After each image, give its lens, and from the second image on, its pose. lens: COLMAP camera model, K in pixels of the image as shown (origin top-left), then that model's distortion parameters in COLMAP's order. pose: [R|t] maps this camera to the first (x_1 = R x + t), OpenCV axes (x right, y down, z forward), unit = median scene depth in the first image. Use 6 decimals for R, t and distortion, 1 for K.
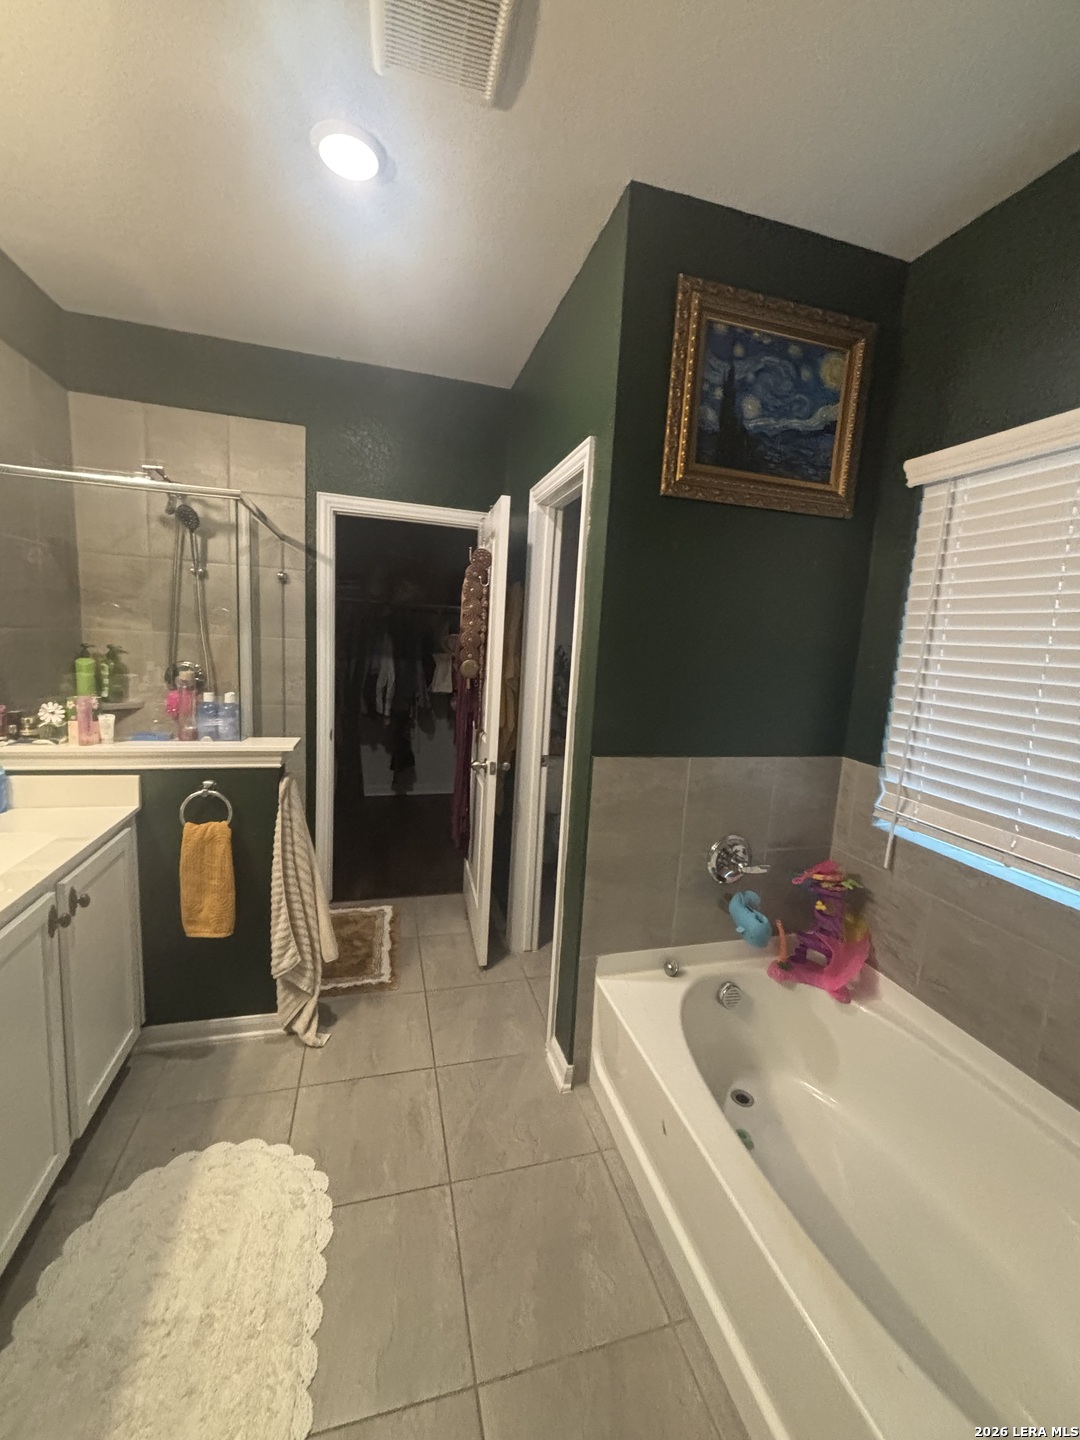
lens RADIAL K [[576.3, 0, 542.9], [0, 576.3, 719.9], [0, 0, 1]] dist [0.001291, 0.000179]
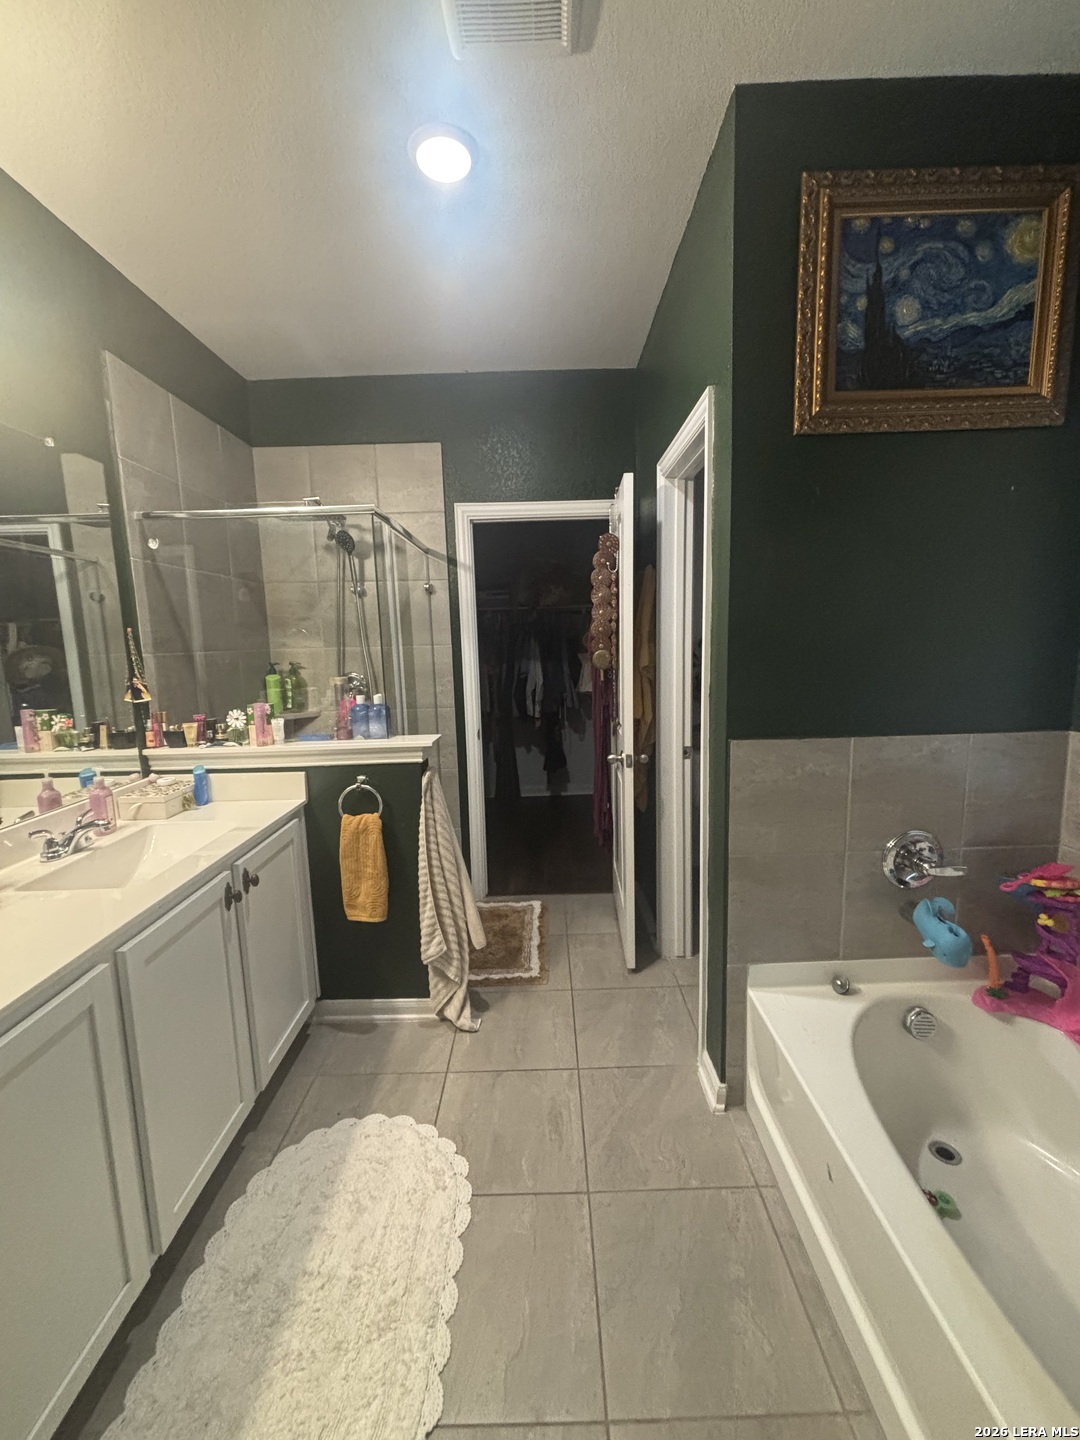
lens RADIAL K [[576.3, 0, 543.7], [0, 576.3, 719.6], [0, 0, 1]] dist [0.001291, 0.000179]
pose [[0.959357, -0.046336, -0.278366, 0.057946], [0.043642, 0.998921, -0.015873, 0.032182], [0.278801, 0.003080, 0.960344, 0.055376]]
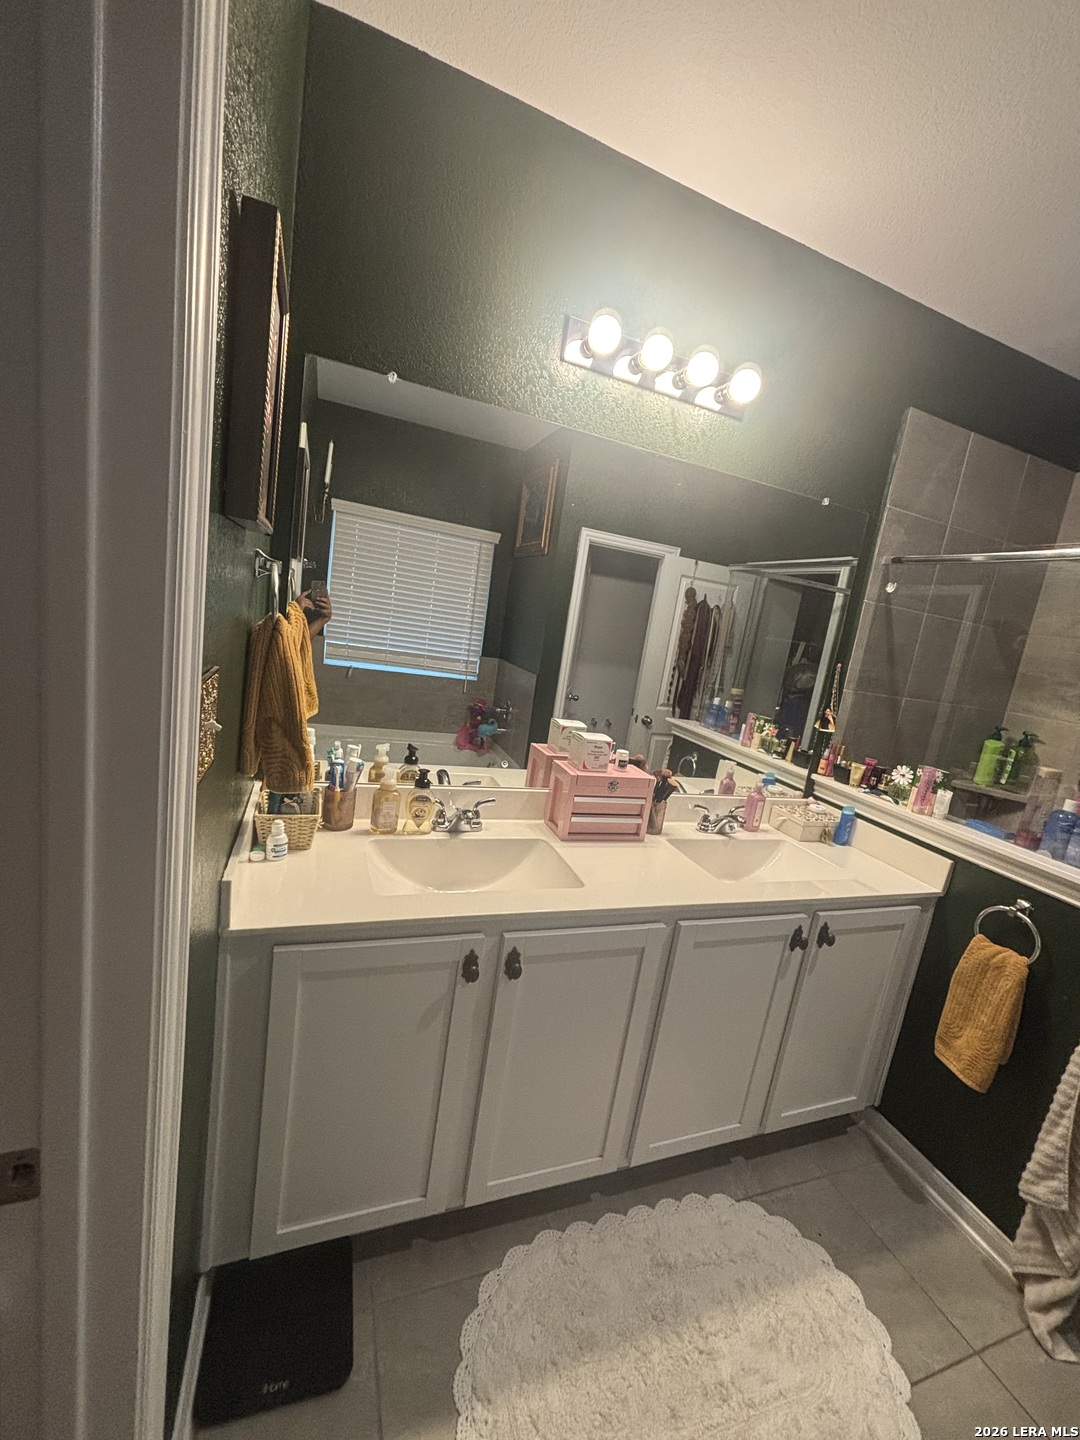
lens RADIAL K [[576.3, 0, 551.1], [0, 576.3, 721.6], [0, 0, 1]] dist [0.001291, 0.000179]
pose [[0.095610, 0.132742, -0.986528, 0.124211], [-0.287983, 0.952375, 0.100237, -0.024312], [0.952851, 0.274520, 0.129284, 0.193321]]
